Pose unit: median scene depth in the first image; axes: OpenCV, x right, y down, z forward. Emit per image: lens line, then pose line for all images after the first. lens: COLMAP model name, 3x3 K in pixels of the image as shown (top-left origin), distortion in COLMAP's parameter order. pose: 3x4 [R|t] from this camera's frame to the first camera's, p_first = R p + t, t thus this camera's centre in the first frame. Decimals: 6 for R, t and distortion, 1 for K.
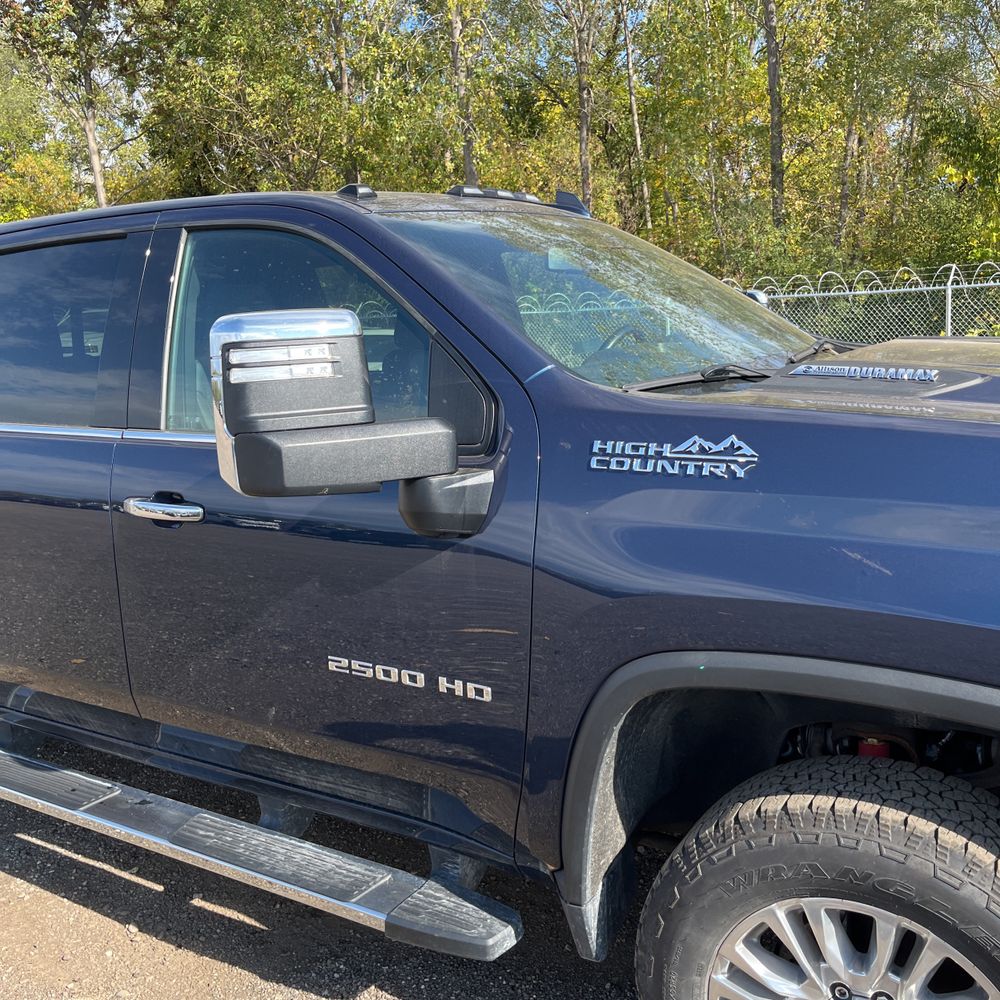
lens RADIAL K [[1021.4, 0, 516.9], [0, 1021.4, 499.1], [0, 0, 1]] dist [0.042892, -0.042682]
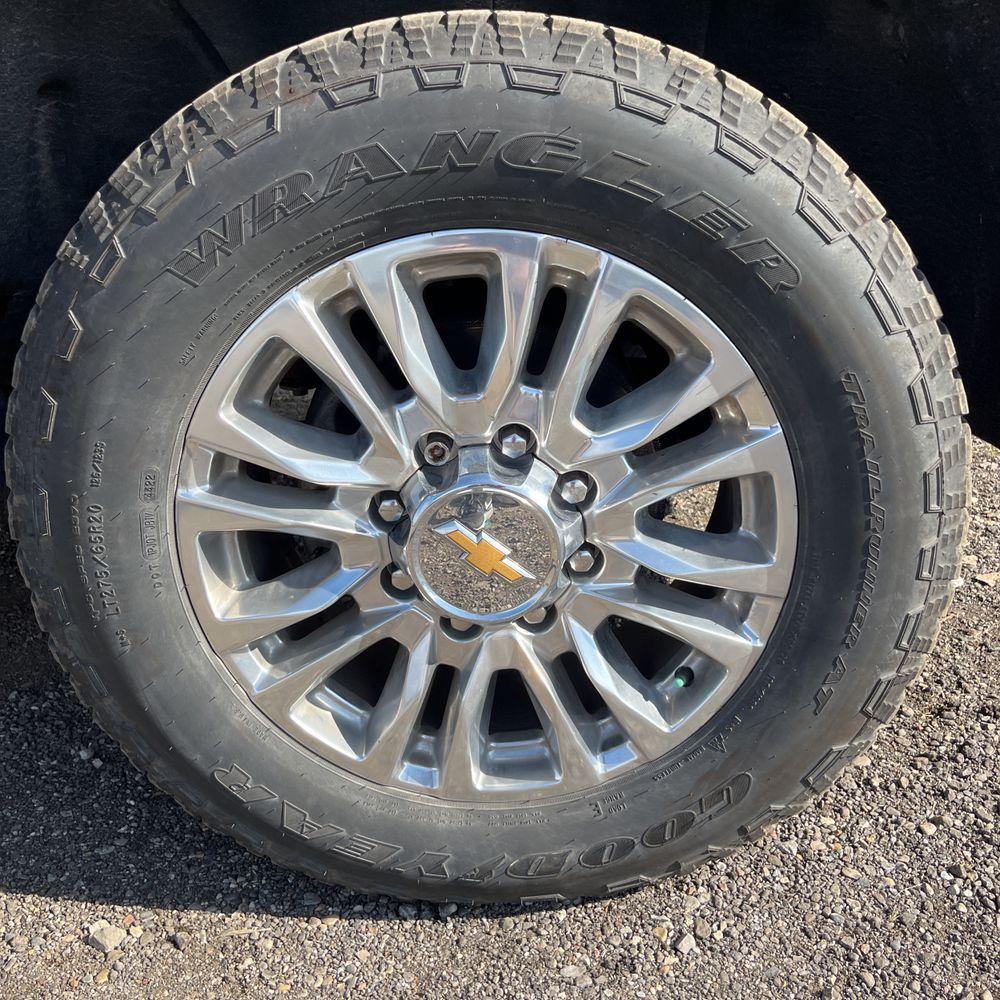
lens RADIAL K [[1021.4, 0, 516.9], [0, 1021.4, 499.1], [0, 0, 1]] dist [0.042892, -0.042682]
pose [[0.858107, -0.148085, 0.491653, 0.090491], [0.068277, 0.981915, 0.176583, 0.399365], [-0.508911, -0.117959, 0.852699, 0.519615]]
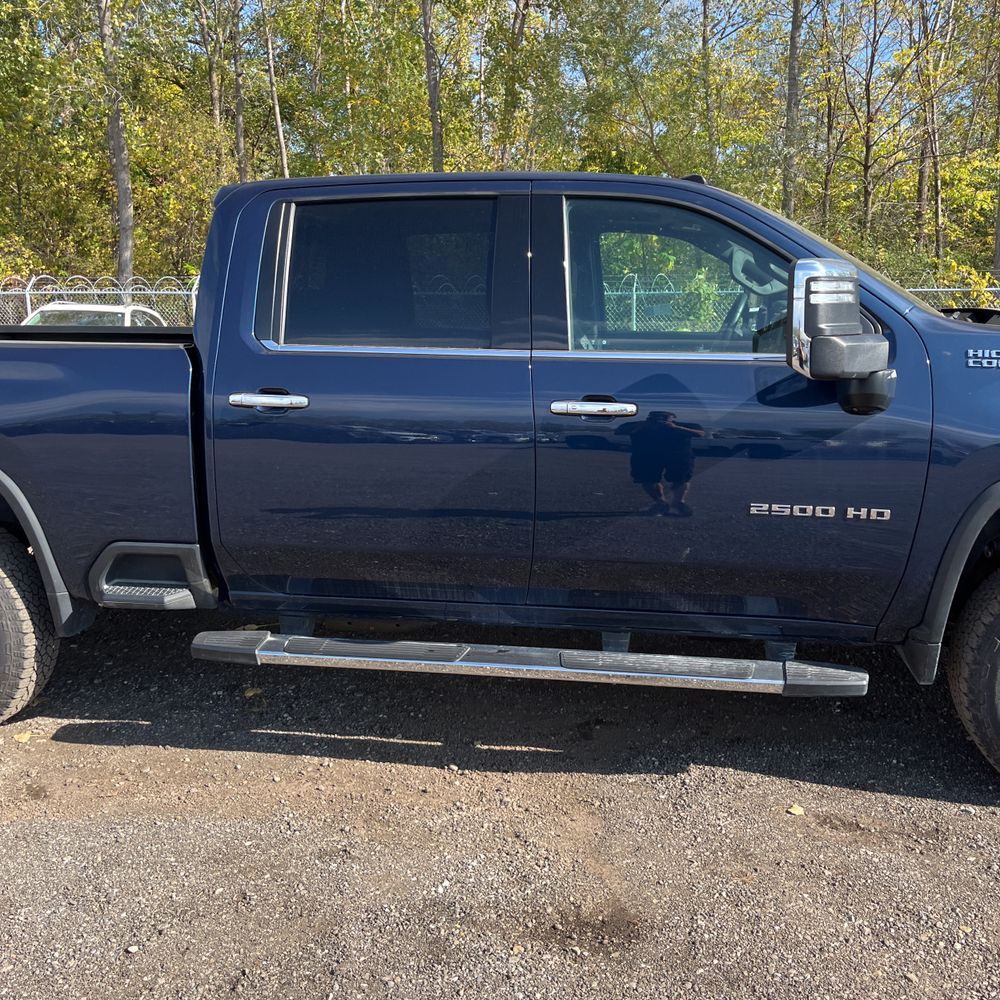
lens RADIAL K [[1021.4, 0, 516.9], [0, 1021.4, 499.1], [0, 0, 1]] dist [0.042892, -0.042682]
pose [[0.920098, -0.027697, 0.390708, -1.254738], [0.027198, 0.999607, 0.006812, 0.153030], [-0.390743, 0.004359, 0.920489, -0.235255]]
